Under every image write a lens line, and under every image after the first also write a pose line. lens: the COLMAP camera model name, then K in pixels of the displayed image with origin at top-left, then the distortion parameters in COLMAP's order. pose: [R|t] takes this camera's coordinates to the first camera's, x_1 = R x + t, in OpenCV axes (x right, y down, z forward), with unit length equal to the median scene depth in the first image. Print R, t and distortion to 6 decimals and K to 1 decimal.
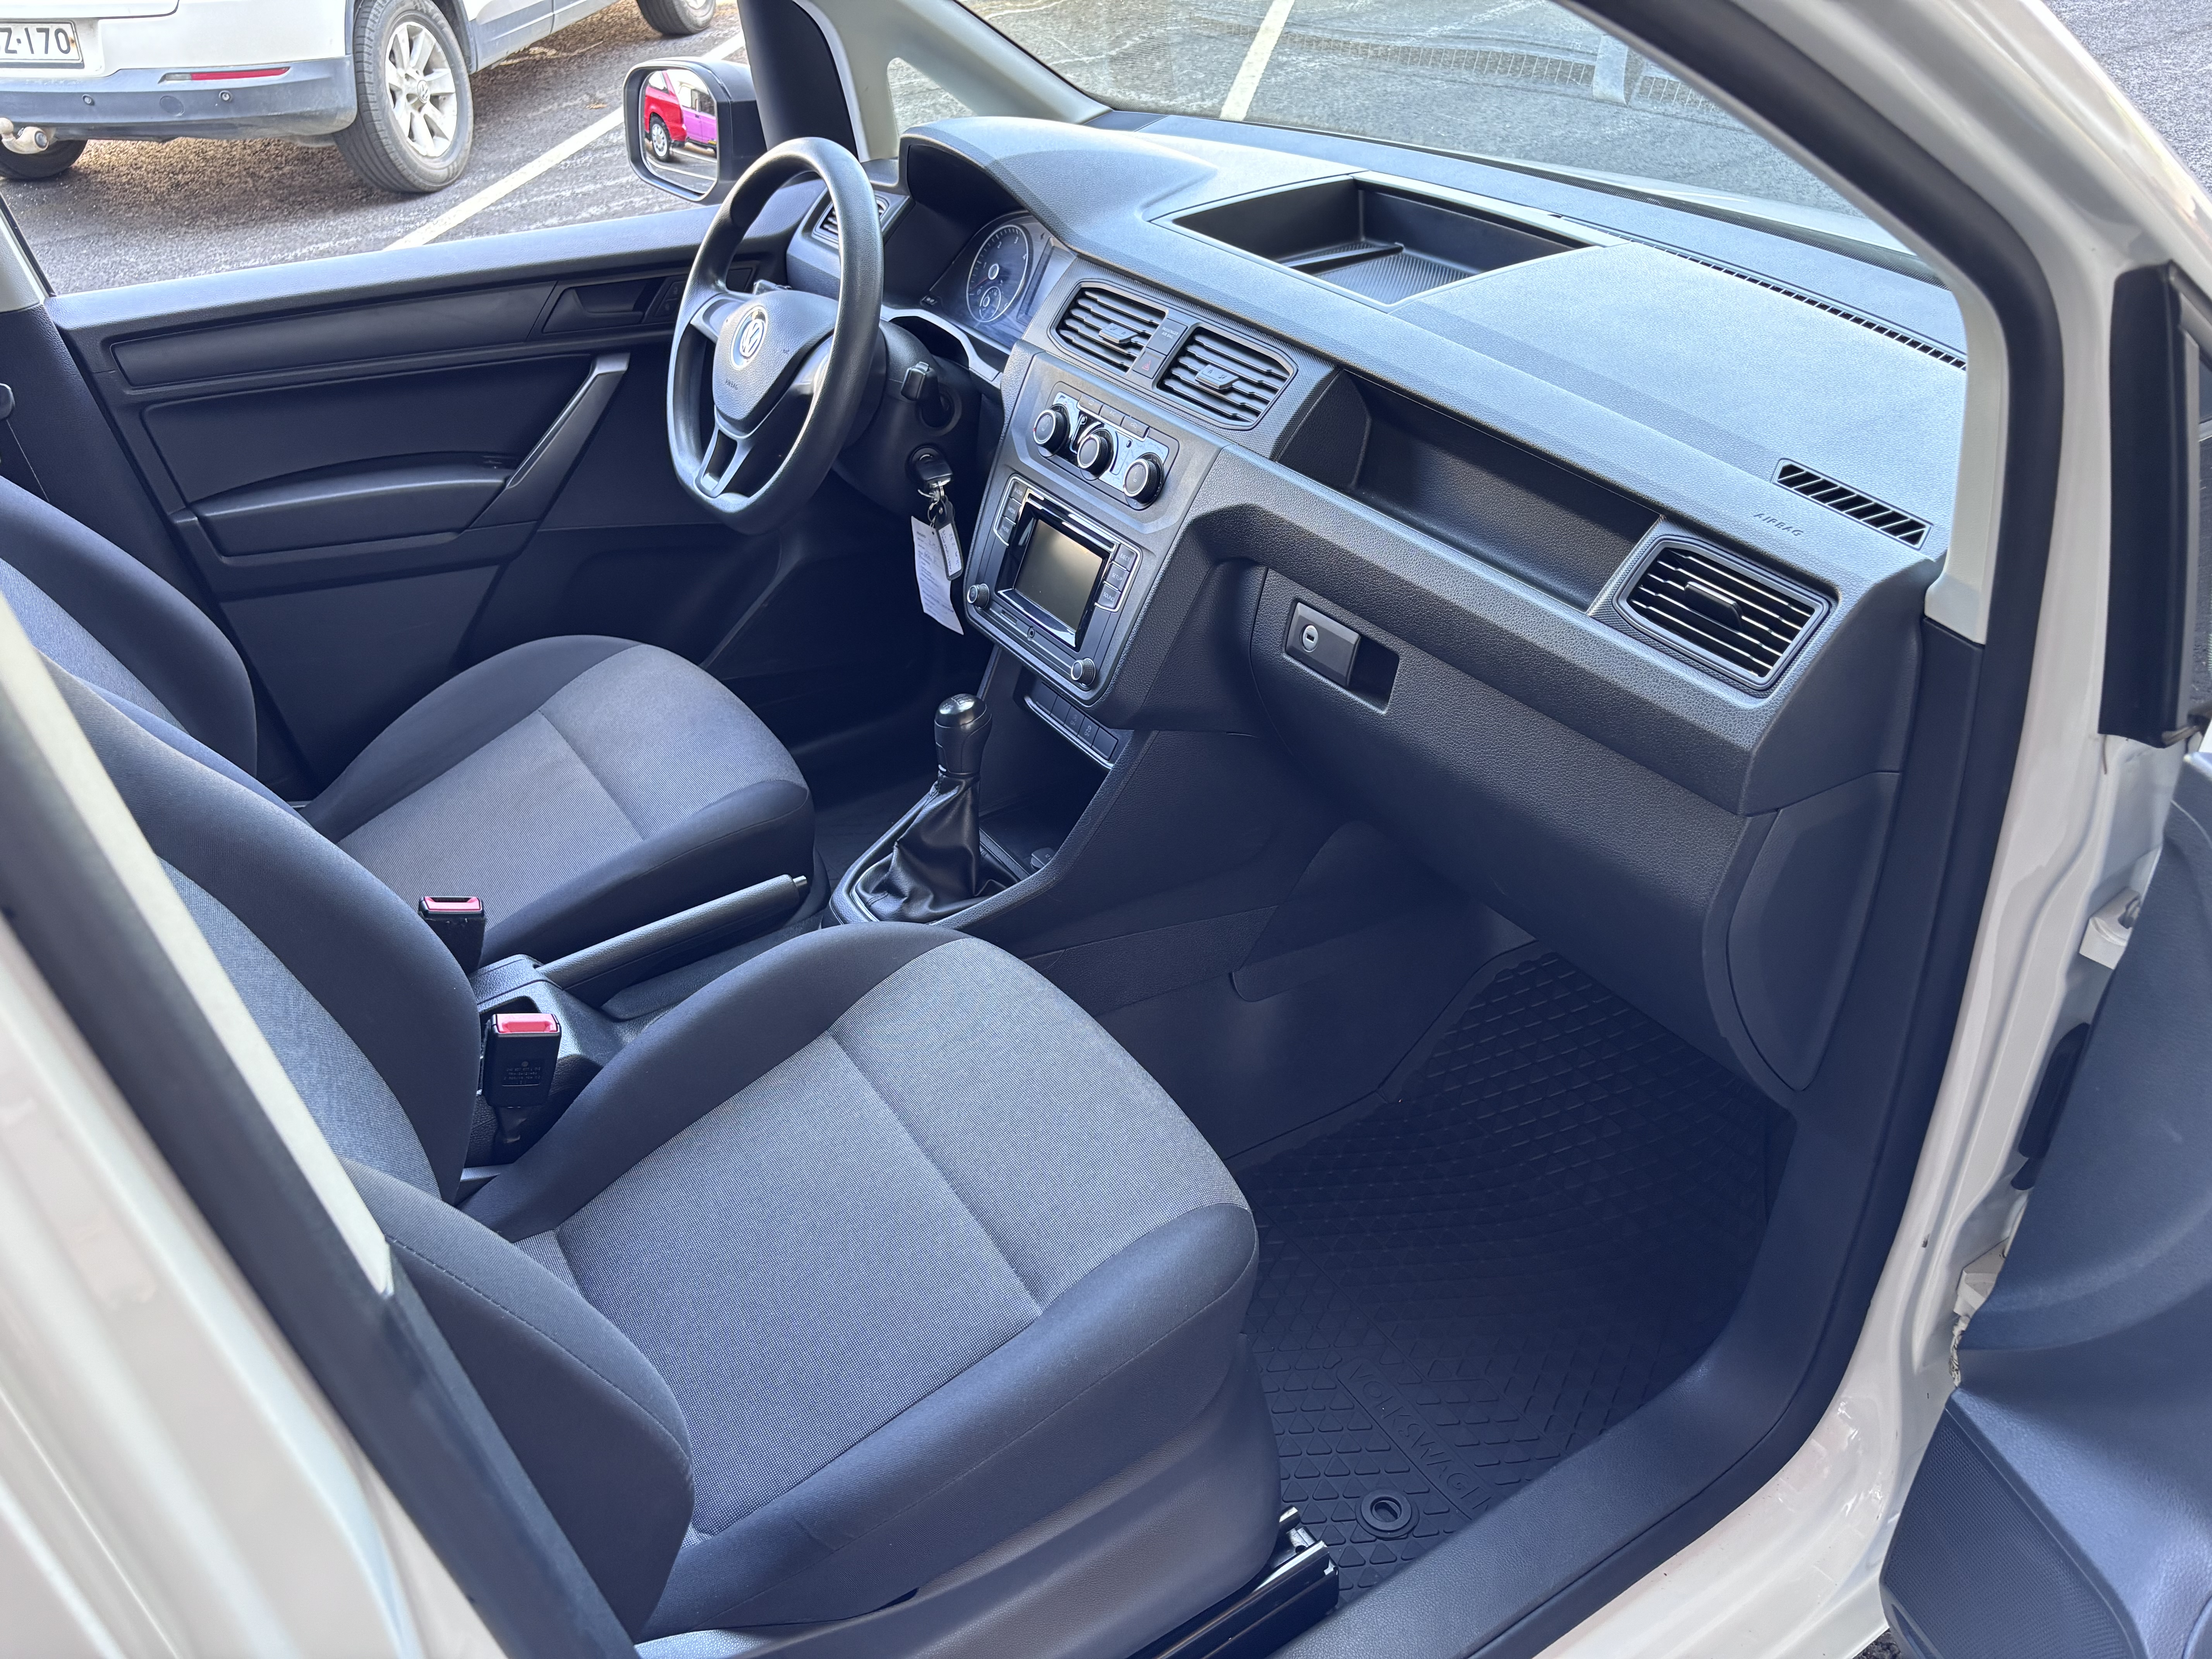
lens RADIAL K [[1646.4, 0, 1106.0], [0, 1646.4, 829.5], [0, 0, 1]] dist [-0.002506, -0.000989]
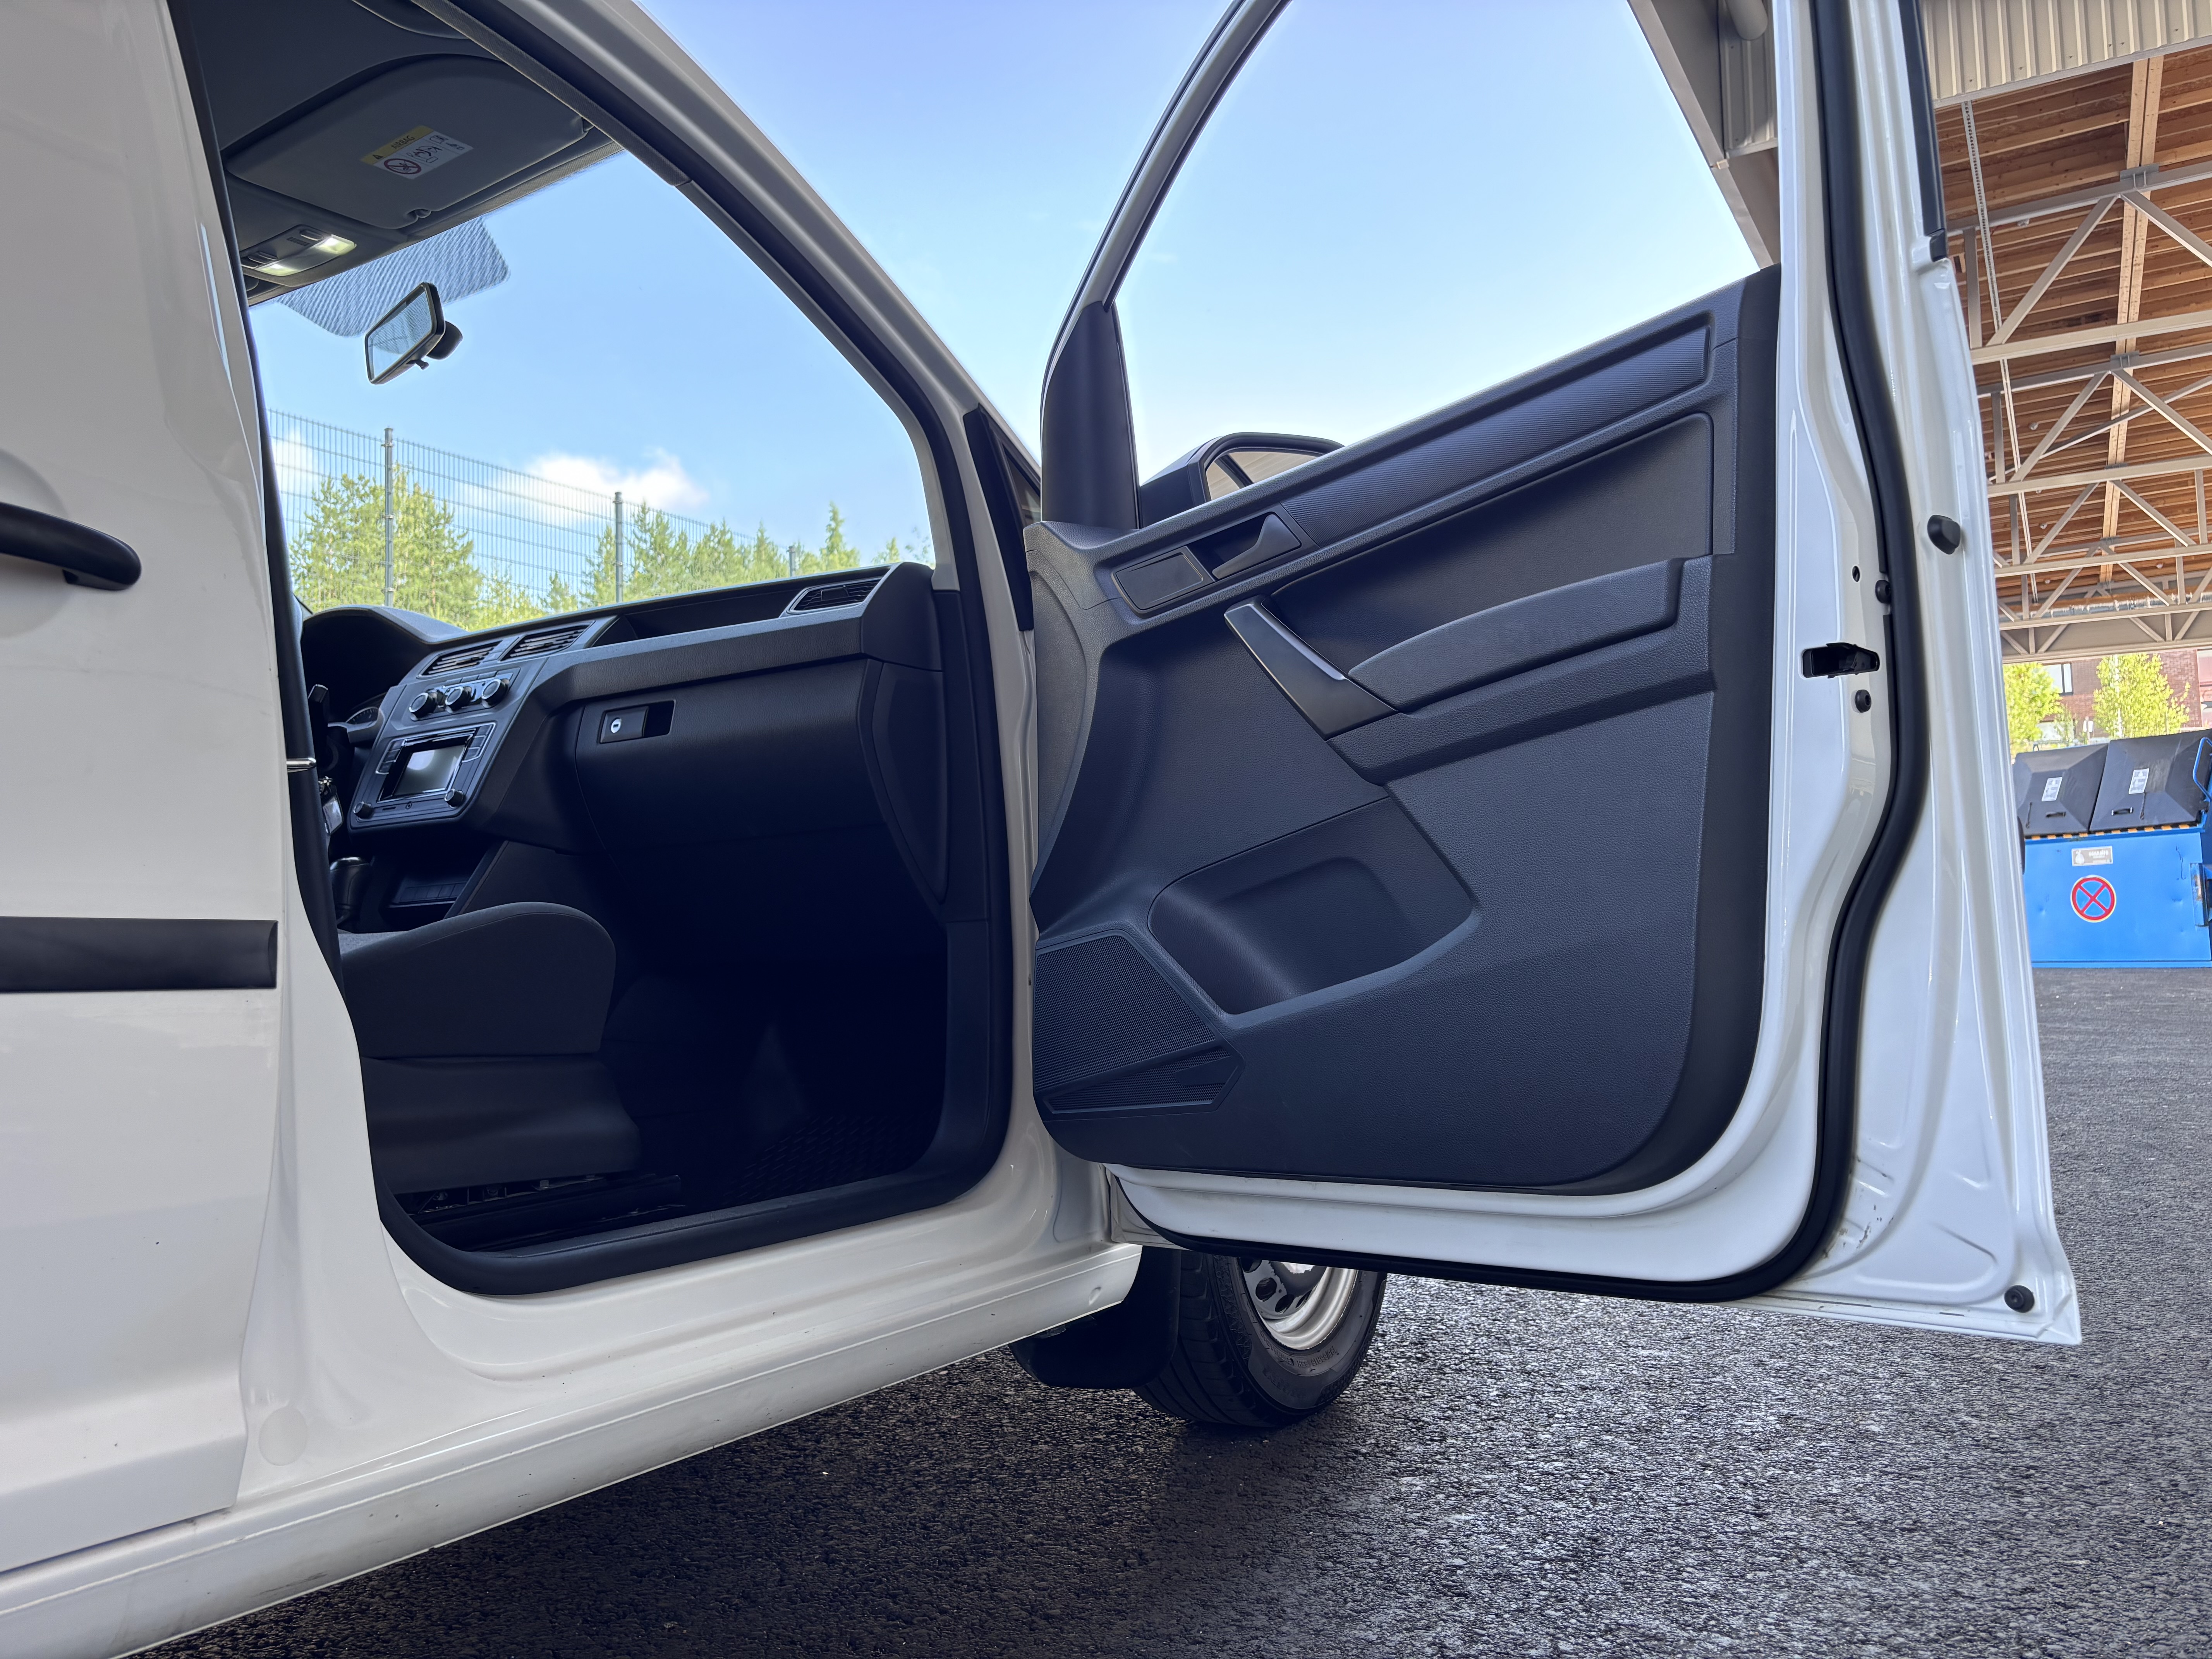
lens RADIAL K [[1679.4, 0, 1106.0], [0, 1679.4, 829.5], [0, 0, 1]] dist [0.046685, -0.039592]
pose [[0.898116, 0.043854, 0.437566, -0.170455], [0.246656, 0.773529, -0.583793, 1.090796], [-0.364071, 0.632242, 0.683902, -0.259227]]
